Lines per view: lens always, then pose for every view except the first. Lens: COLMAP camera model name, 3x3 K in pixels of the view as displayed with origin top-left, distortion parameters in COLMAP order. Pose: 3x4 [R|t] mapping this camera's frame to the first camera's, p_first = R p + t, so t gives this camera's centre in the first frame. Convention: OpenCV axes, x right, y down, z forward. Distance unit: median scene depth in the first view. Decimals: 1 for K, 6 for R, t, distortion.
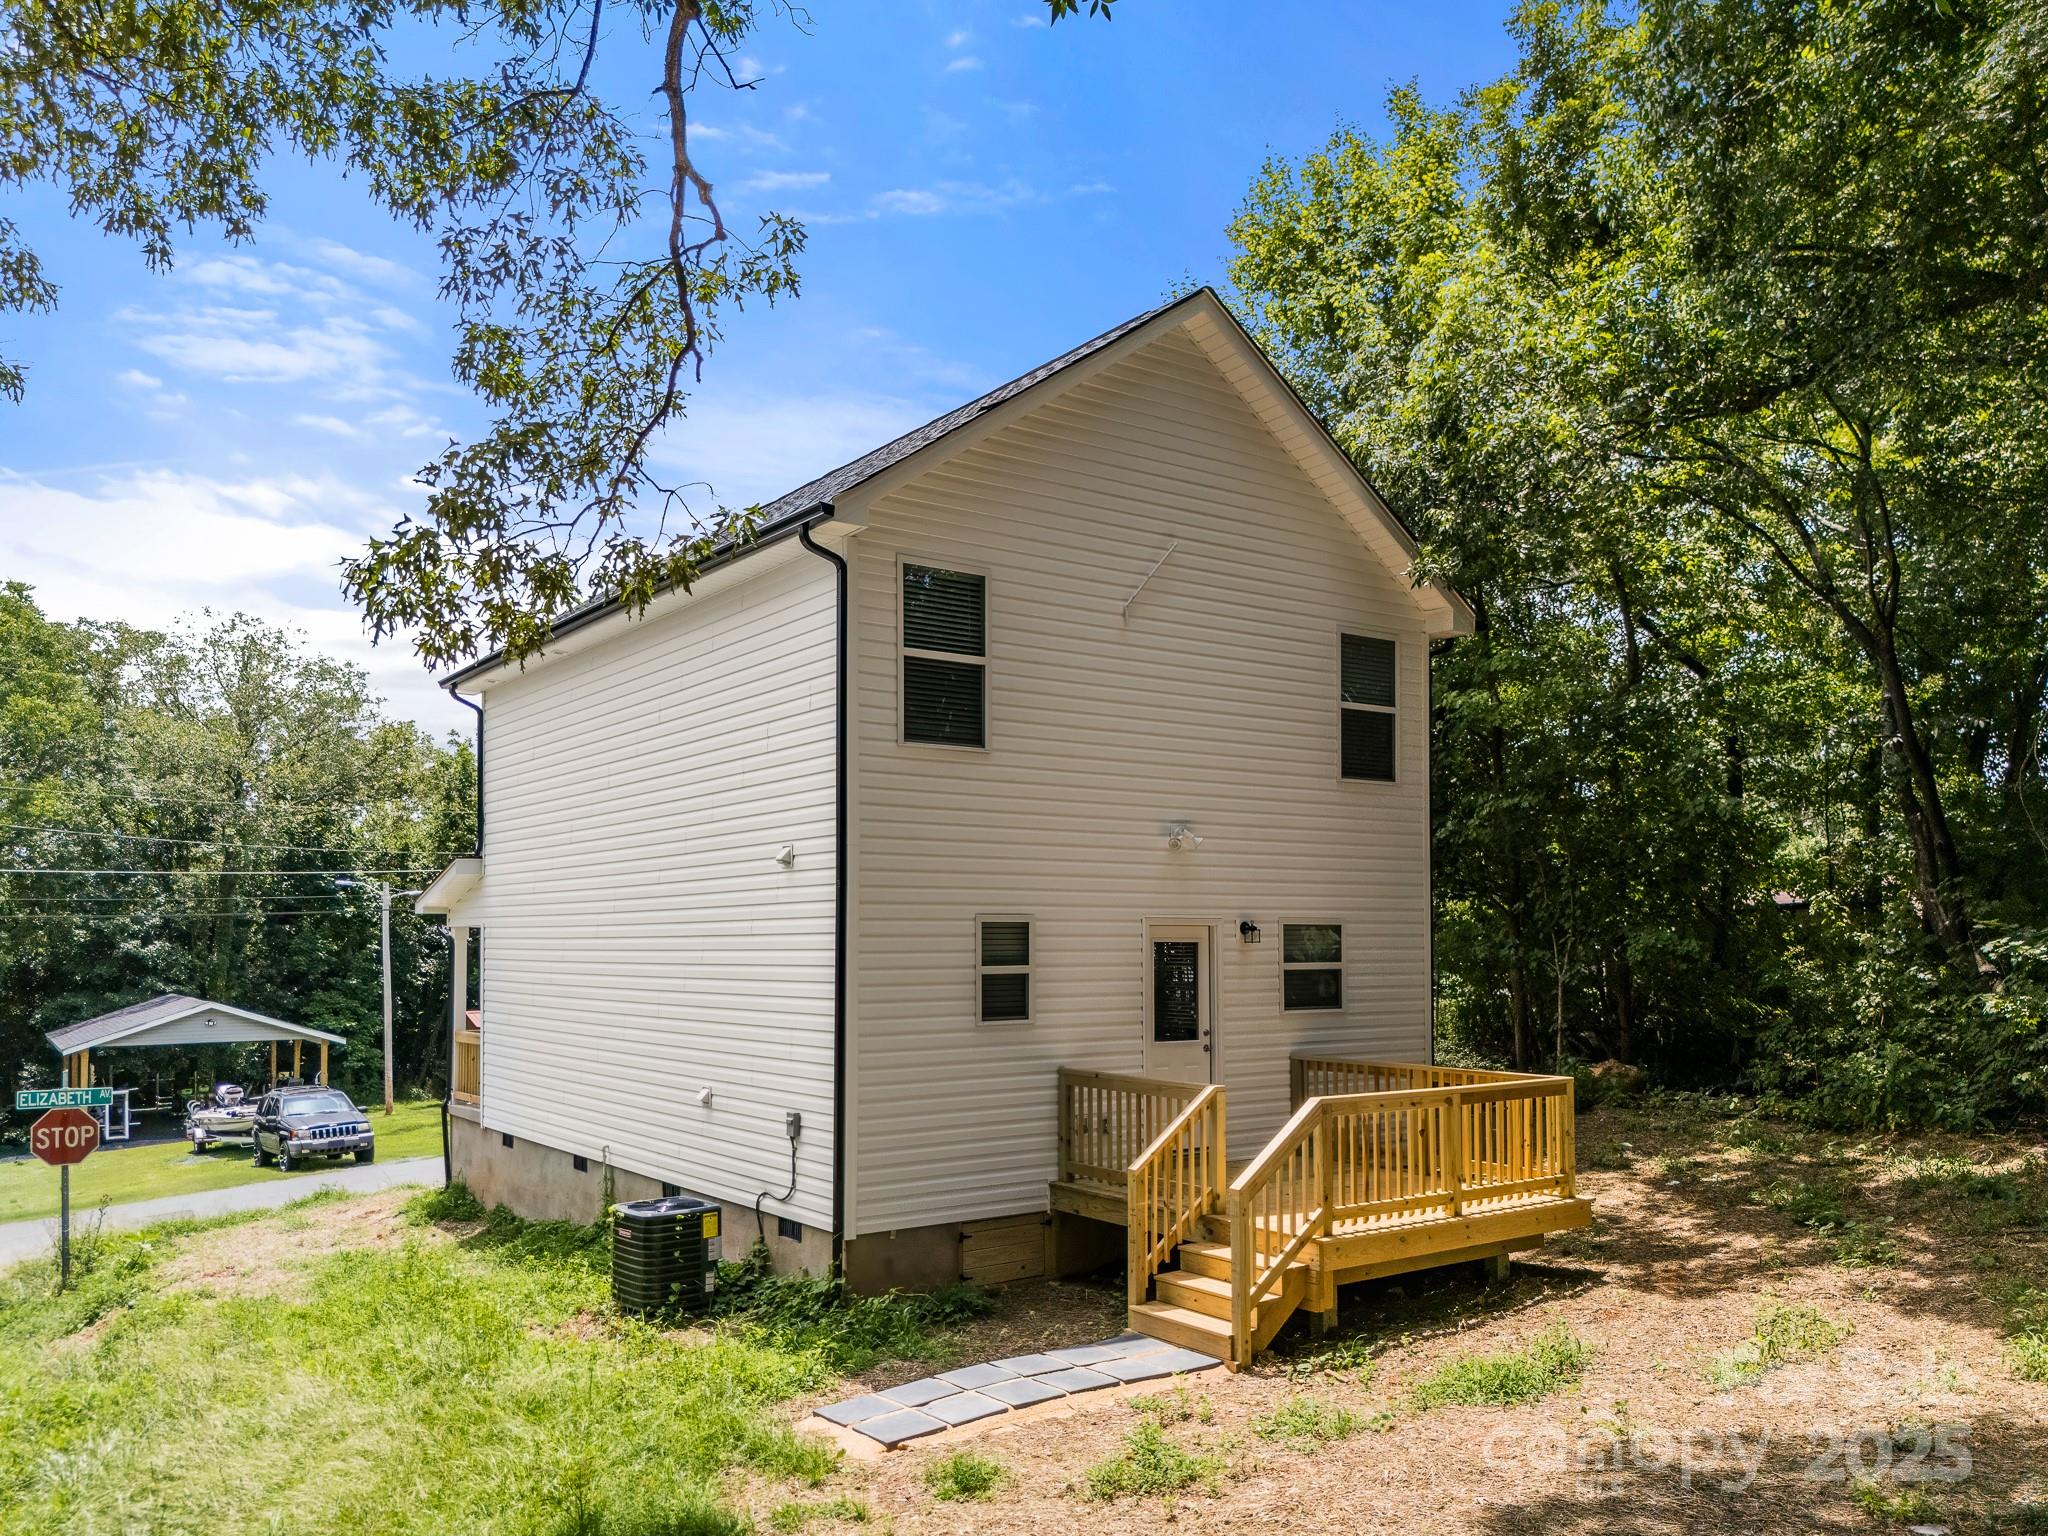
lens RADIAL K [[1563.2, 0, 1026.9], [0, 1563.2, 893.9], [0, 0, 1]] dist [0.041147, -0.011929]
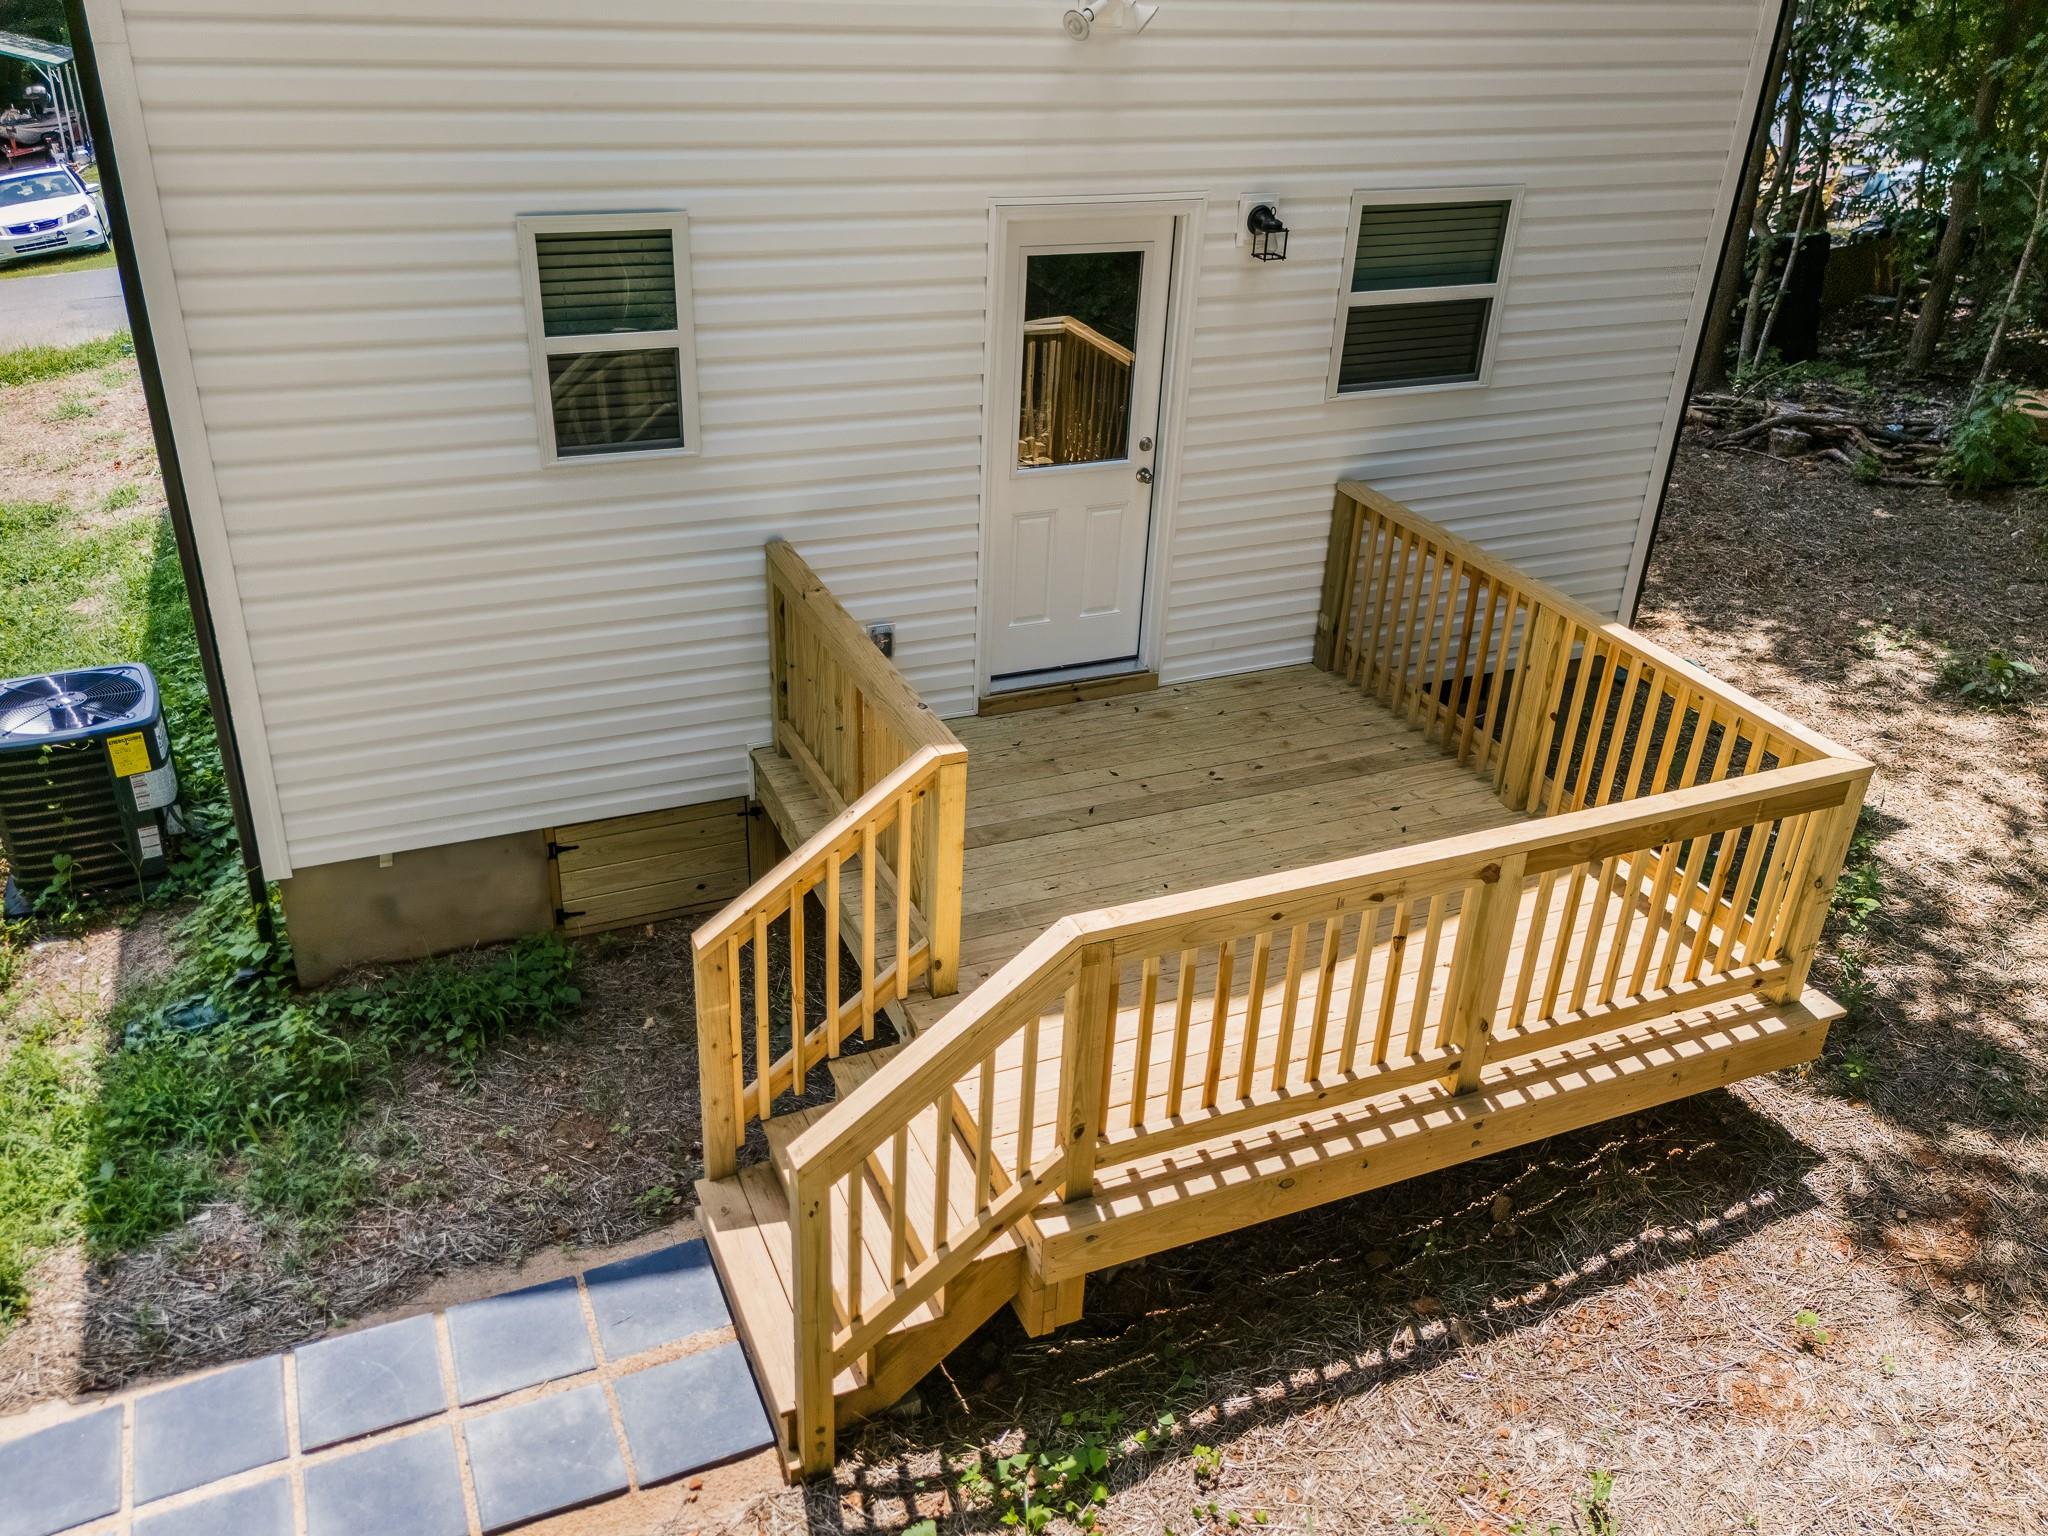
lens RADIAL K [[1586.4, 0, 1024.0], [0, 1586.4, 768.0], [0, 0, 1]] dist [0.095593, 0.000806]
pose [[0.974271, 0.145429, -0.172184, 0.195116], [-0.038073, 0.859184, 0.510249, -0.084806], [0.222143, -0.490565, 0.842614, 0.571029]]
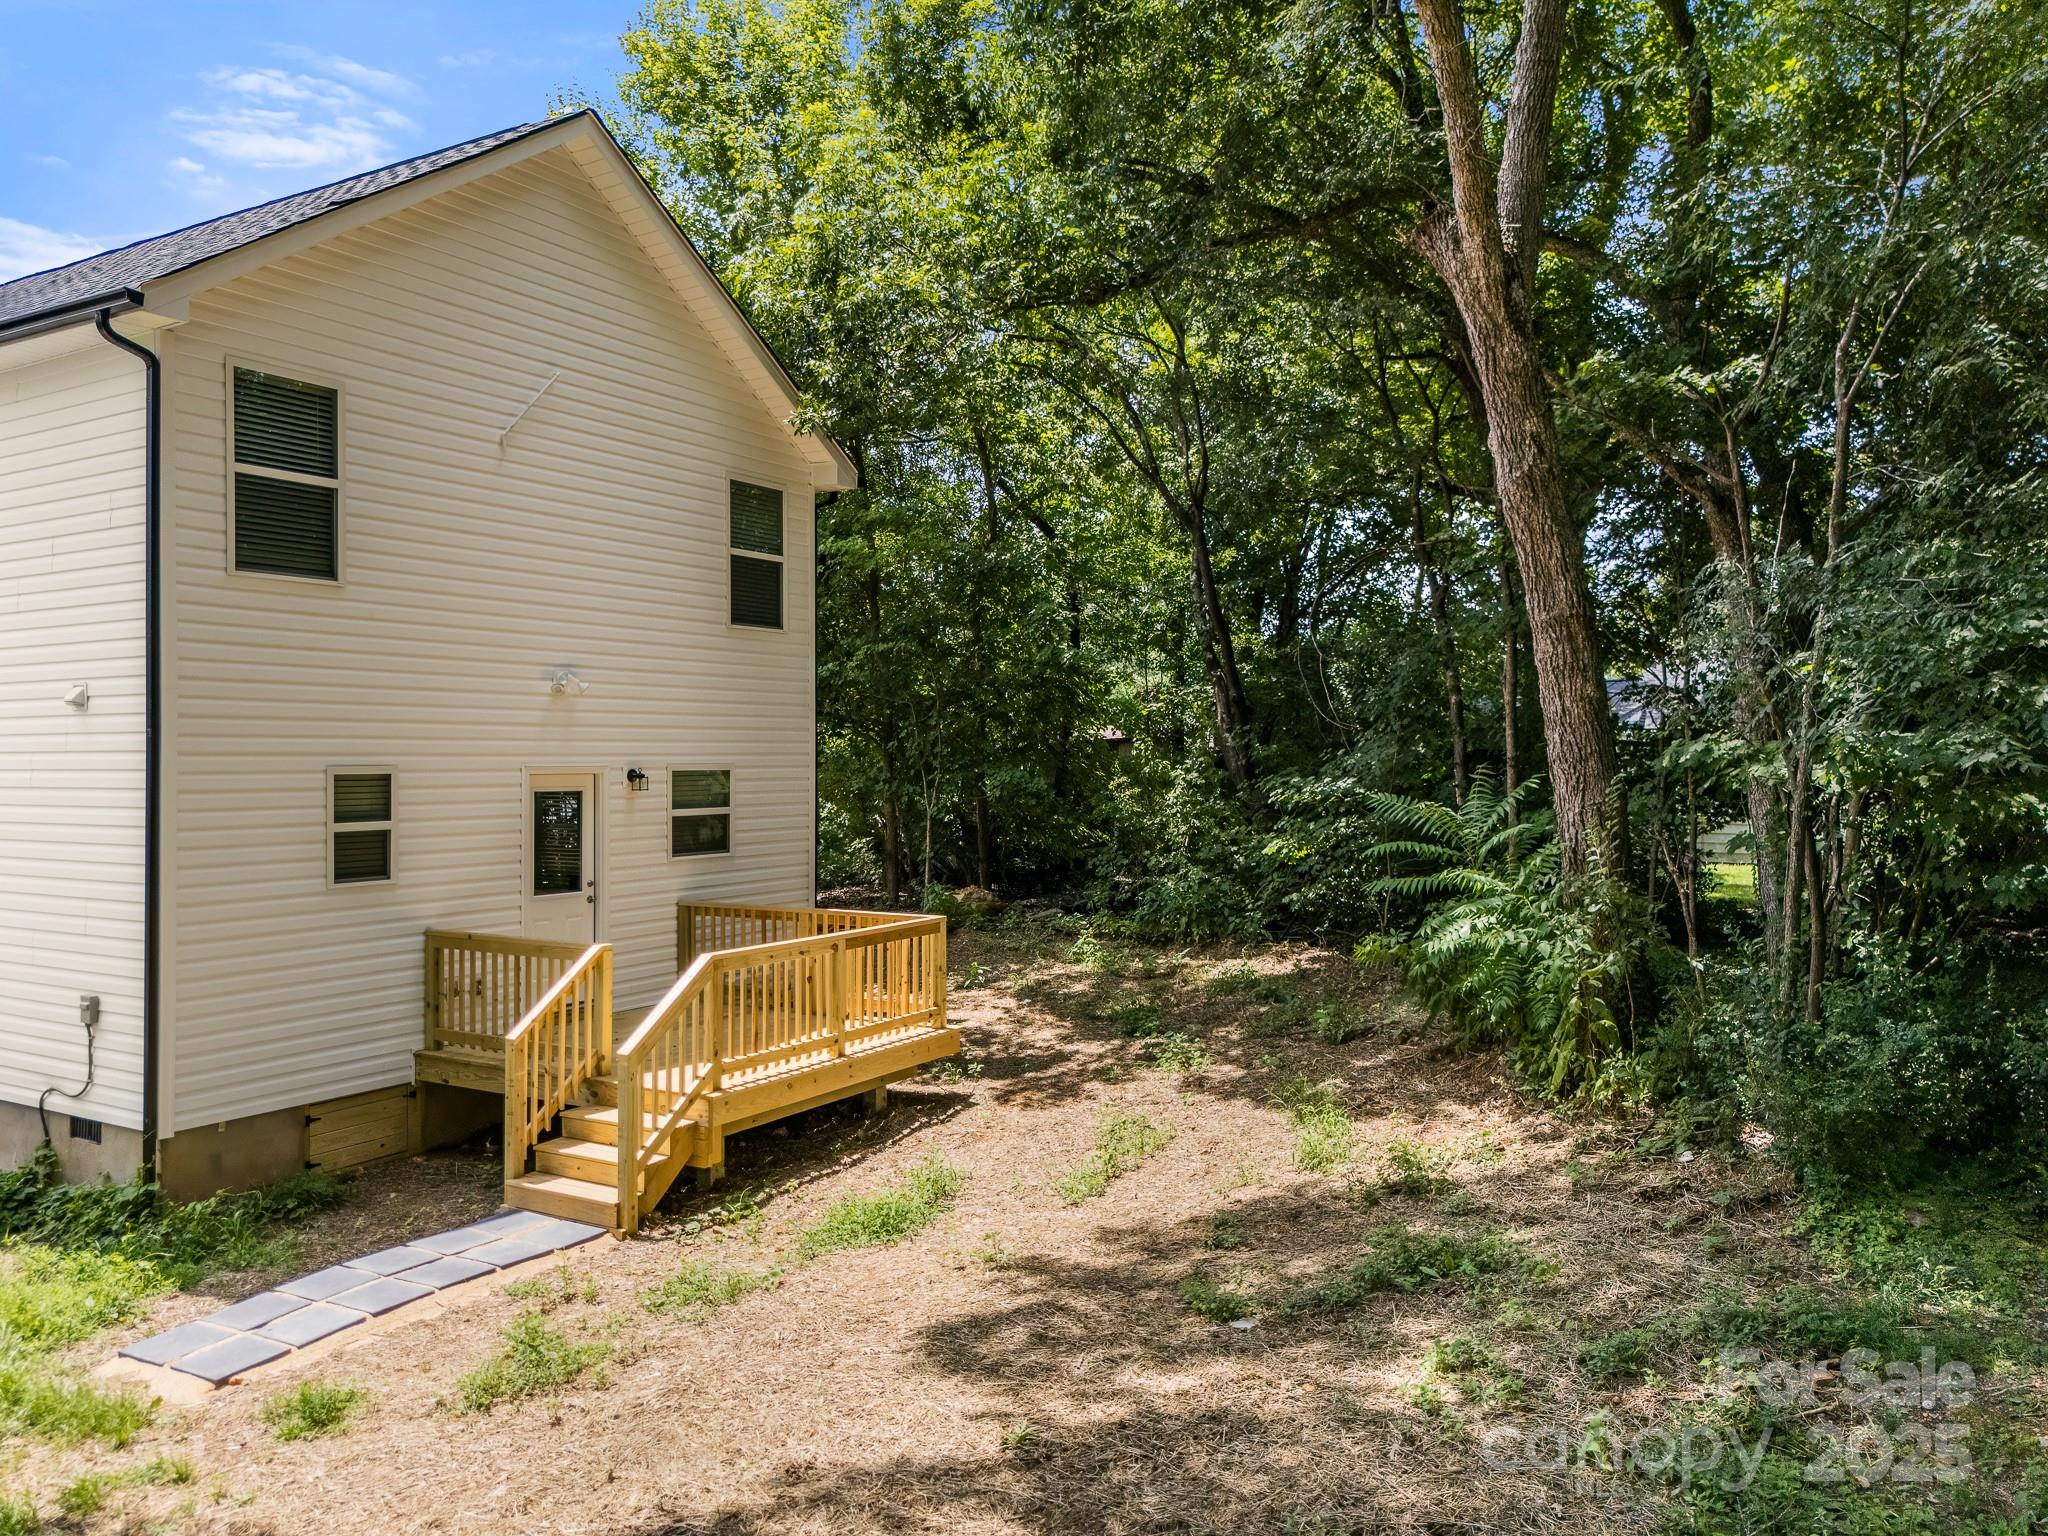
lens RADIAL K [[1526.7, 0, 1029.2], [0, 1526.7, 759.7], [0, 0, 1]] dist [0.054538, -0.048319]
pose [[0.921769, 0.000971, 0.387739, -0.003613], [-0.011426, 0.999631, 0.024659, -0.016063], [-0.387572, -0.027160, 0.921439, 0.021685]]
